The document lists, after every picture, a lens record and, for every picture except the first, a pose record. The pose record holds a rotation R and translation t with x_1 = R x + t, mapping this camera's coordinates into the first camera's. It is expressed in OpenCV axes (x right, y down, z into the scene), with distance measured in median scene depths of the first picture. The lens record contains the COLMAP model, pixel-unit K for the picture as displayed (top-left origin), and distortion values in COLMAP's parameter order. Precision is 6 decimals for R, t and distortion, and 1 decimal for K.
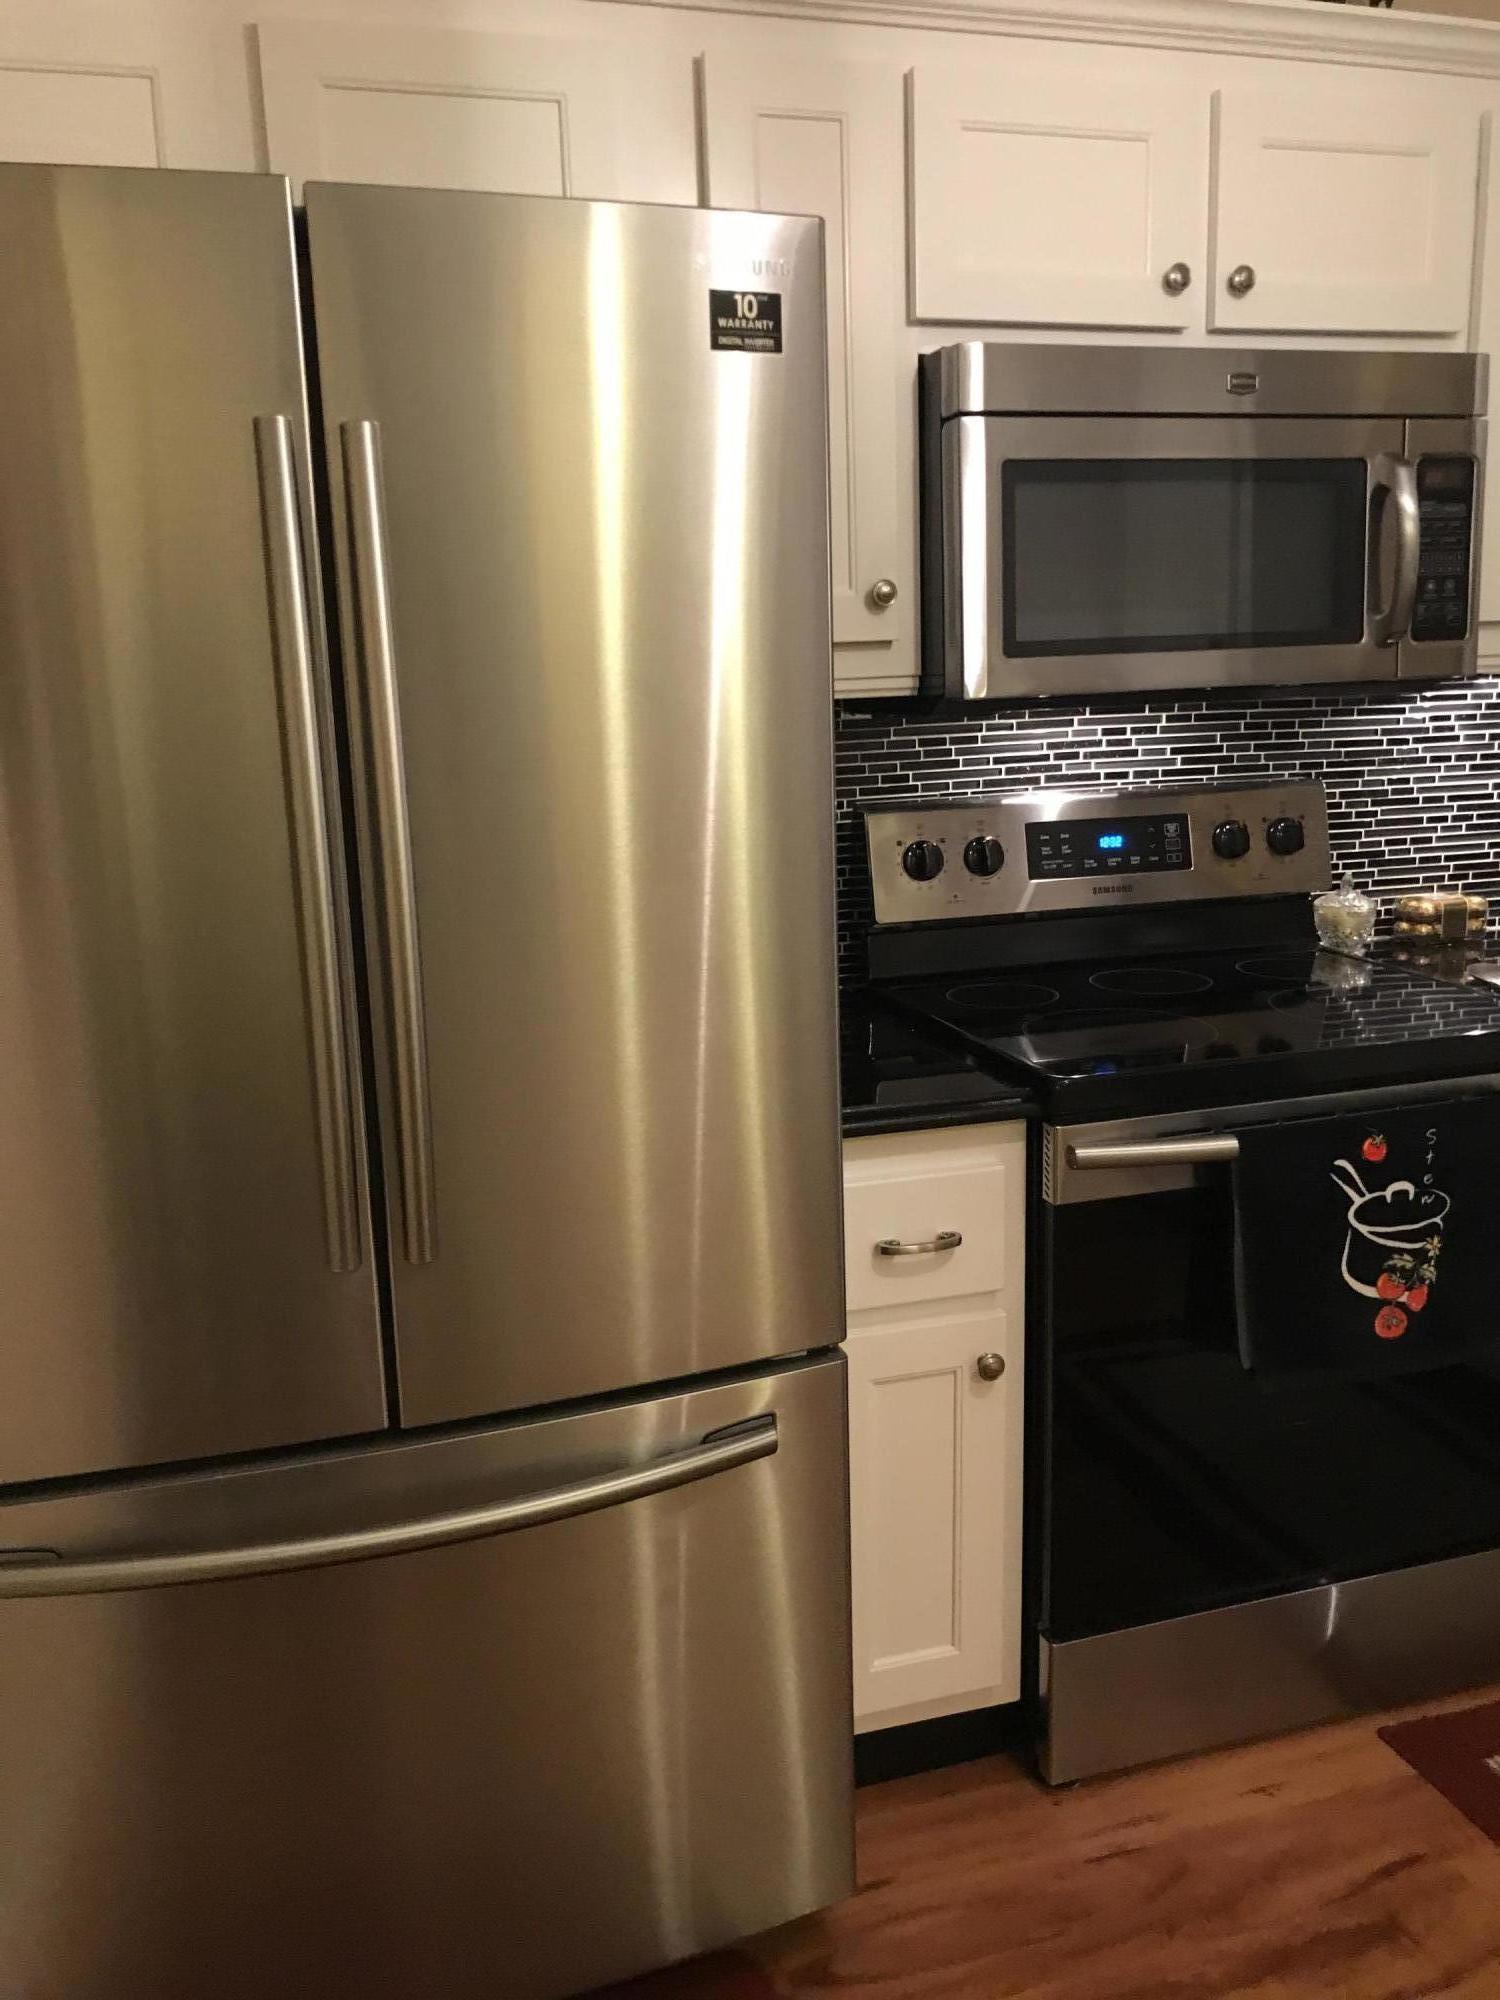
lens RADIAL K [[1629.7, 0, 752.0], [0, 1629.7, 1014.1], [0, 0, 1]] dist [0.106988, -0.341201]
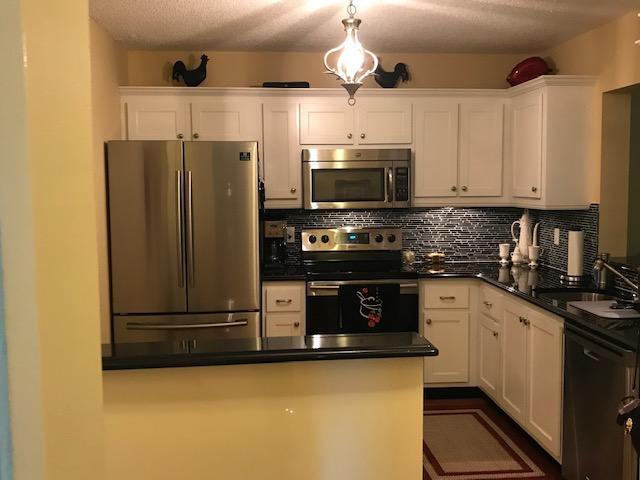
lens RADIAL K [[650.5, 0, 320.0], [0, 650.5, 240.0], [0, 0, 1]] dist [0.004629, 0.000134]
pose [[0.977568, 0.039995, -0.206789, 0.527274], [-0.065968, 0.990546, -0.120275, 0.147297], [0.200024, 0.131218, 0.970965, -0.945165]]
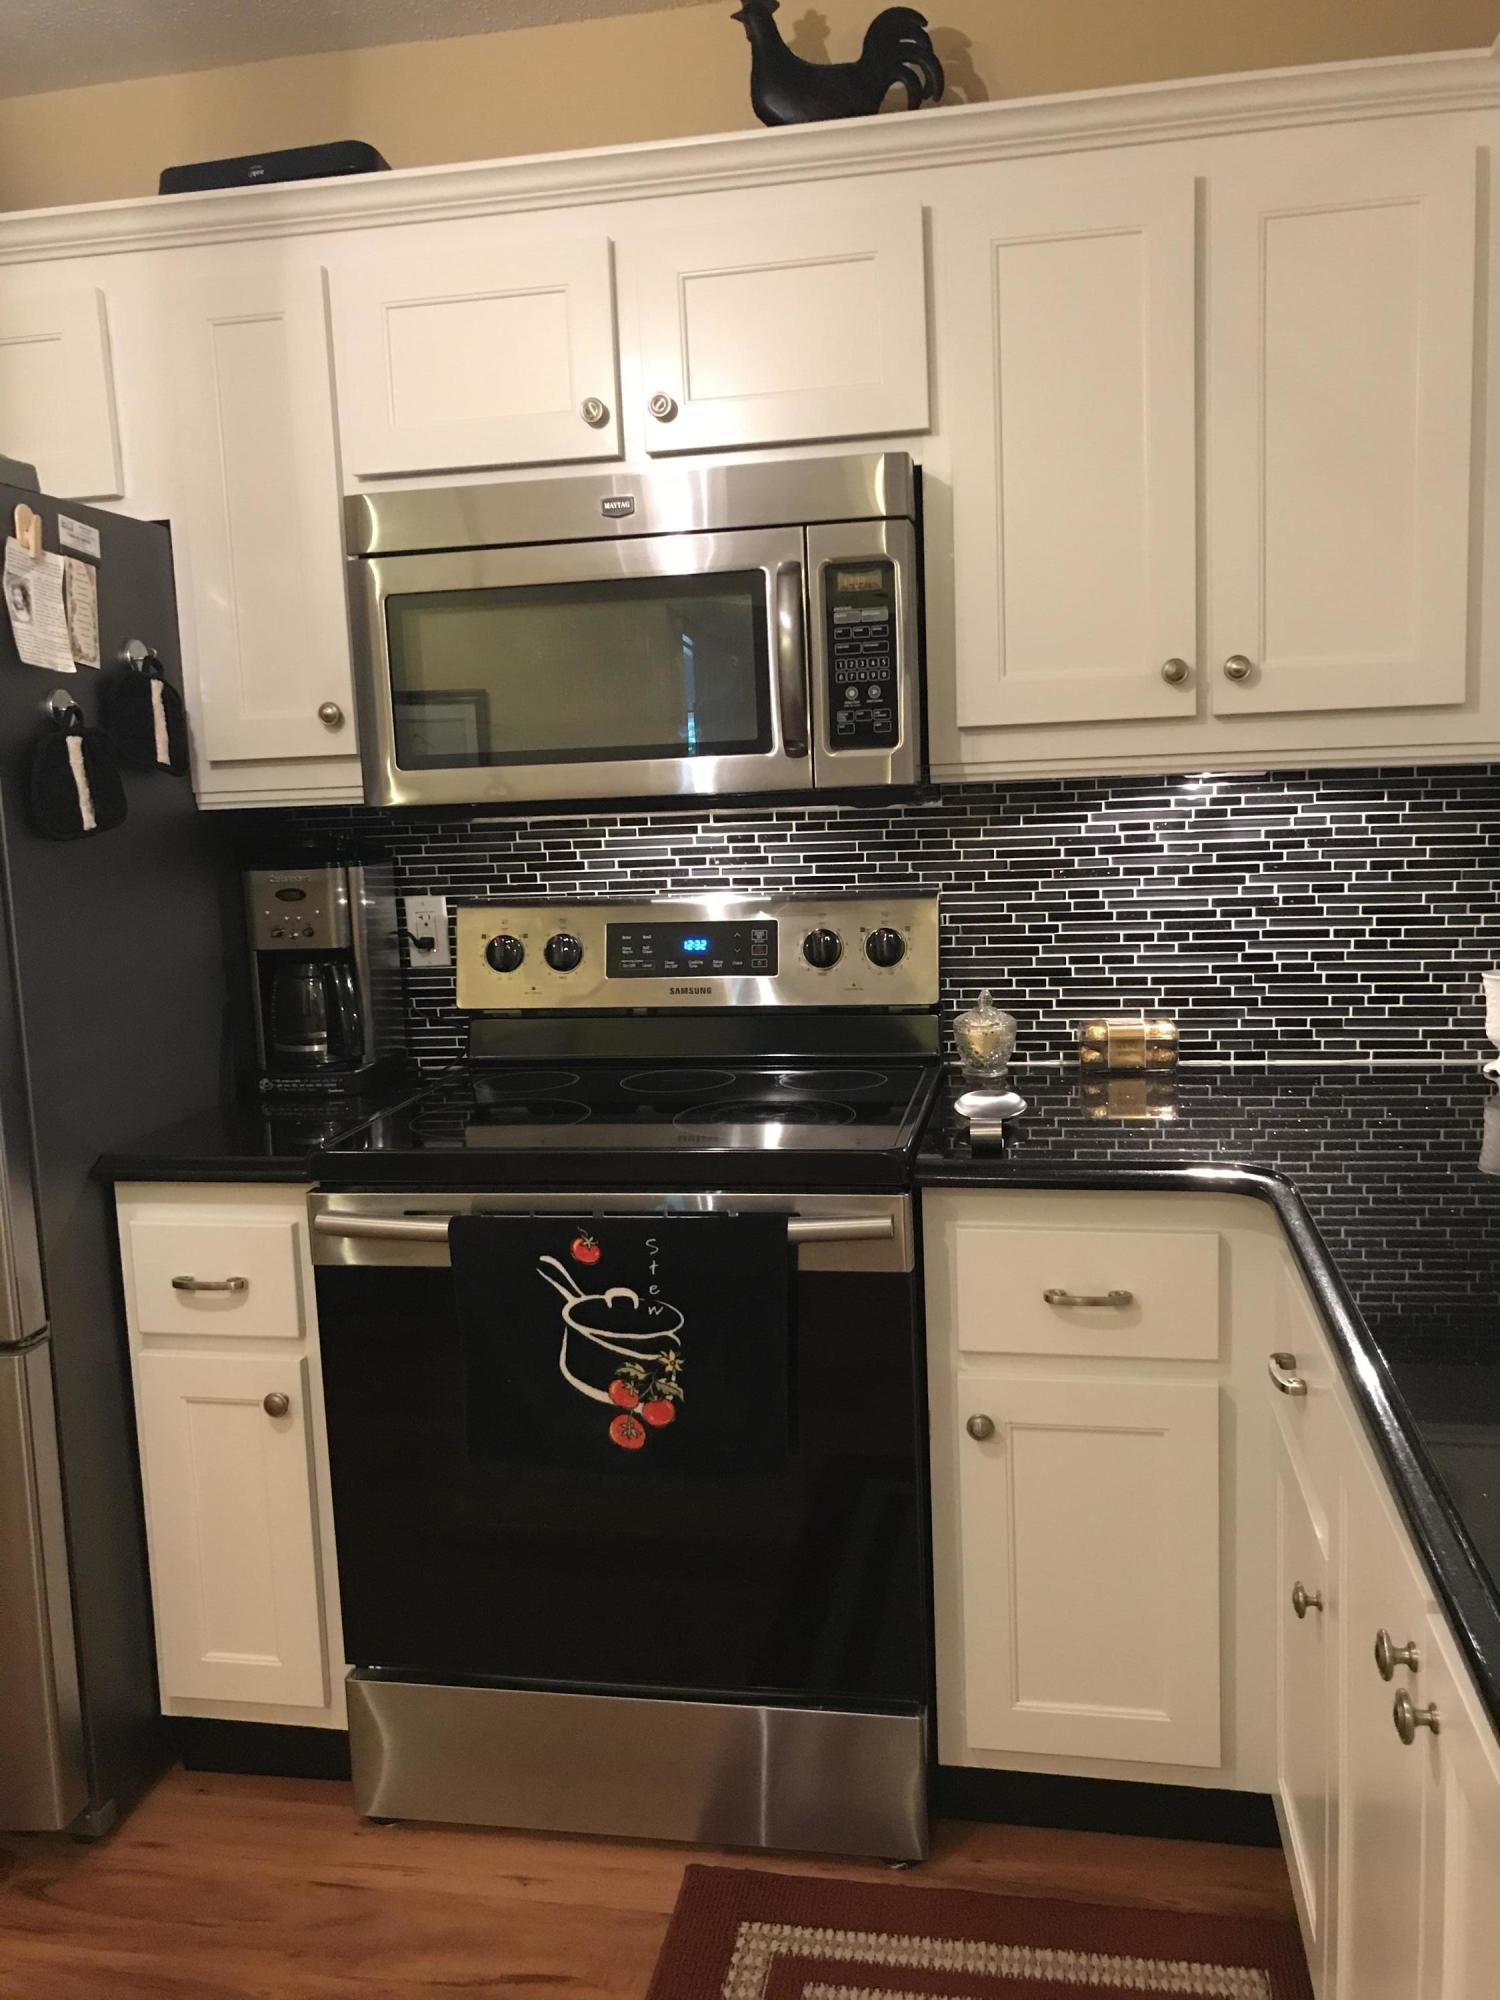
lens RADIAL K [[1629.7, 0, 752.0], [0, 1629.7, 1014.1], [0, 0, 1]] dist [0.106988, -0.341201]
pose [[0.886513, 0.059242, -0.458896, 0.715593], [-0.085355, 0.995687, -0.036352, -0.027367], [0.454763, 0.071395, 0.887746, 0.109224]]
